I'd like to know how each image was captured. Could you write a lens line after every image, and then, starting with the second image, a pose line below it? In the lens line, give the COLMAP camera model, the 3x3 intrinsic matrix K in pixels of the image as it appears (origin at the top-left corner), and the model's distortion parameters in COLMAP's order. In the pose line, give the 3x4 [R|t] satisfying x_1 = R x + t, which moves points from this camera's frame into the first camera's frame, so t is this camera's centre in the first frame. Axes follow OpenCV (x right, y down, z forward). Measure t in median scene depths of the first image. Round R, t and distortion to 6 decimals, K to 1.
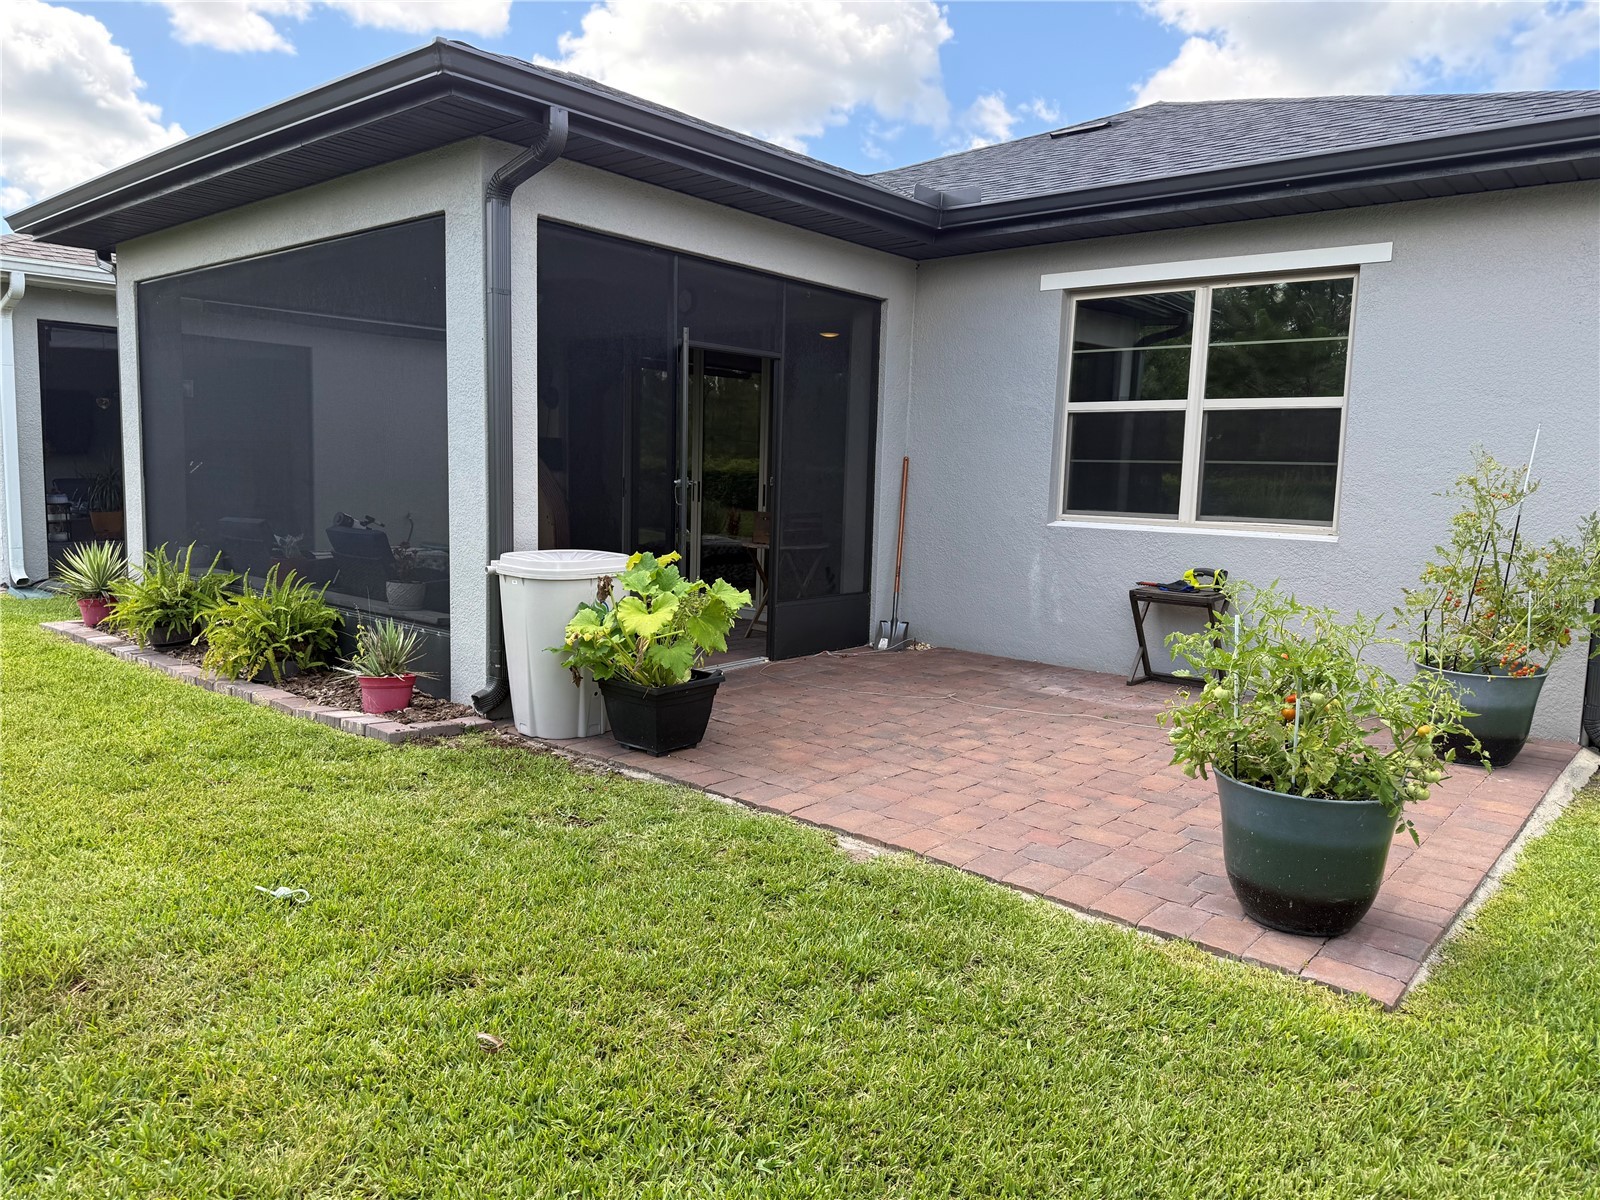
lens RADIAL K [[1125.7, 0, 800.0], [0, 1125.7, 600.0], [0, 0, 1]] dist [0.147019, -0.276989]
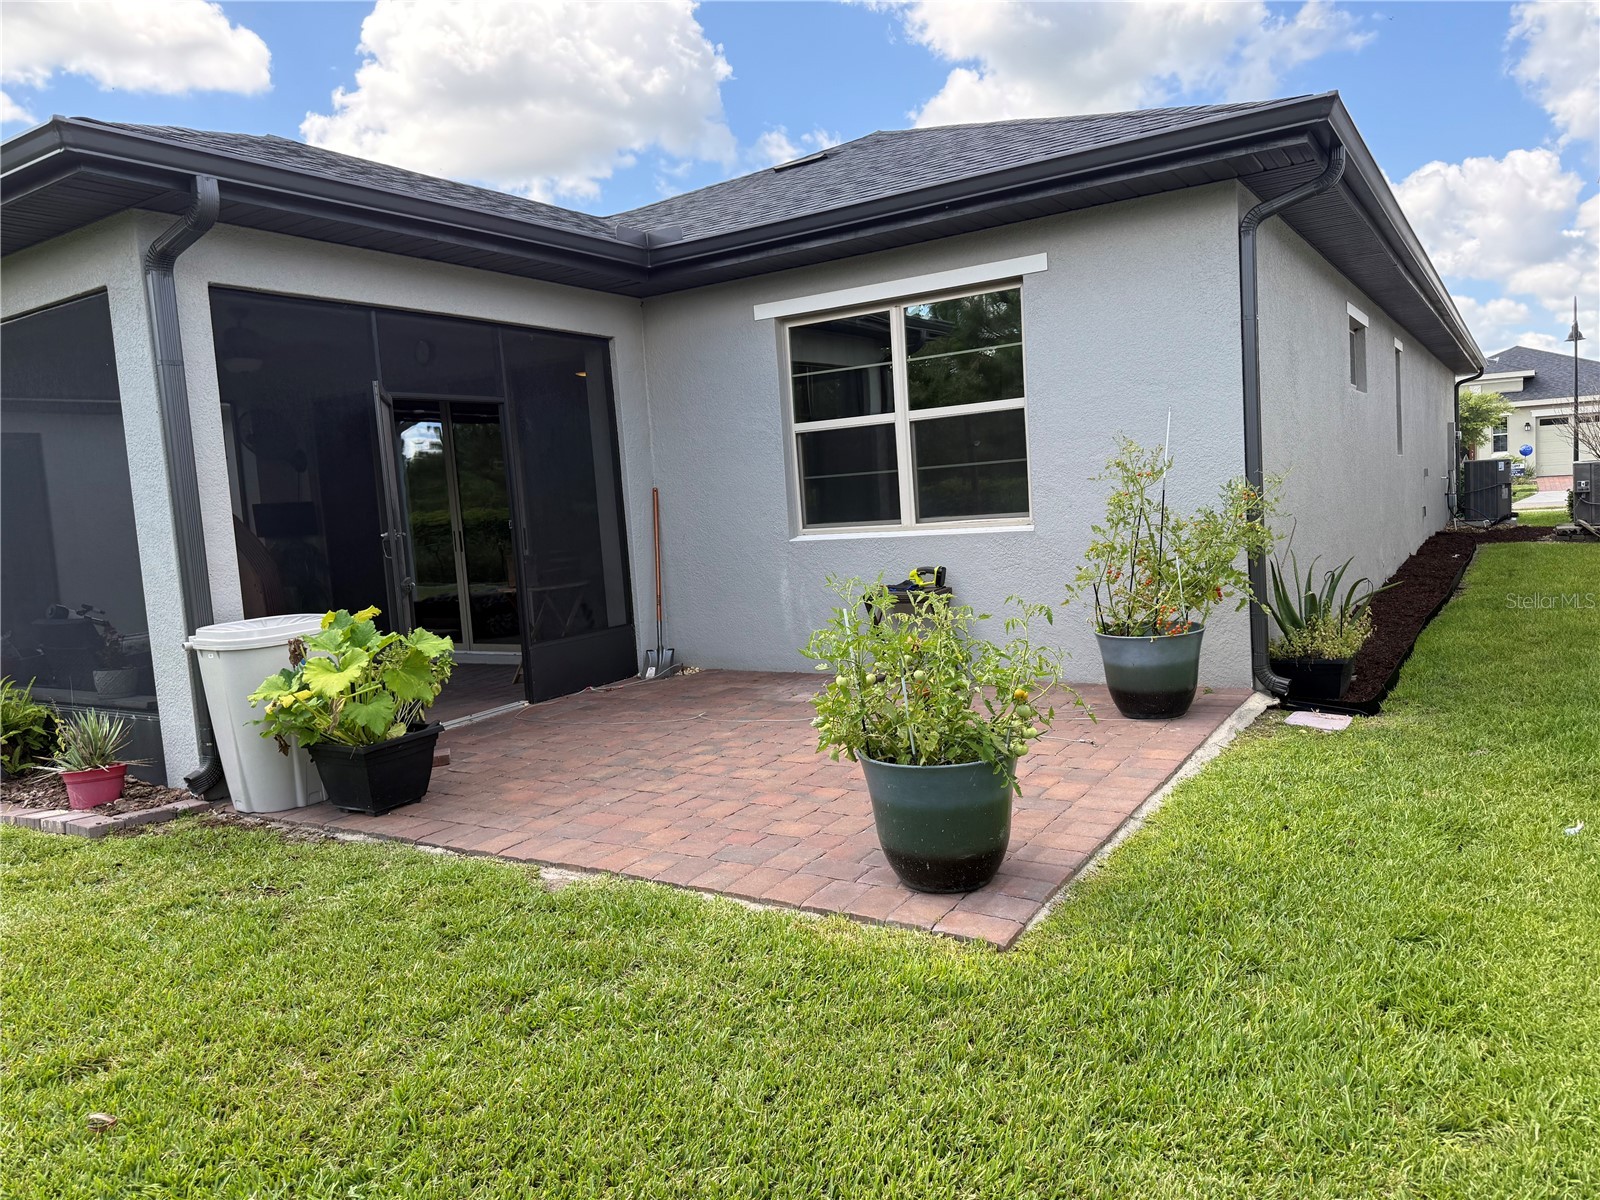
lens RADIAL K [[1124.9, 0, 811.1], [0, 1124.9, 603.5], [0, 0, 1]] dist [0.080064, -0.105886]
pose [[0.983891, -0.110730, 0.140349, 0.123061], [0.113843, 0.993395, -0.014324, 0.012114], [-0.137836, 0.030071, 0.989999, -0.038393]]
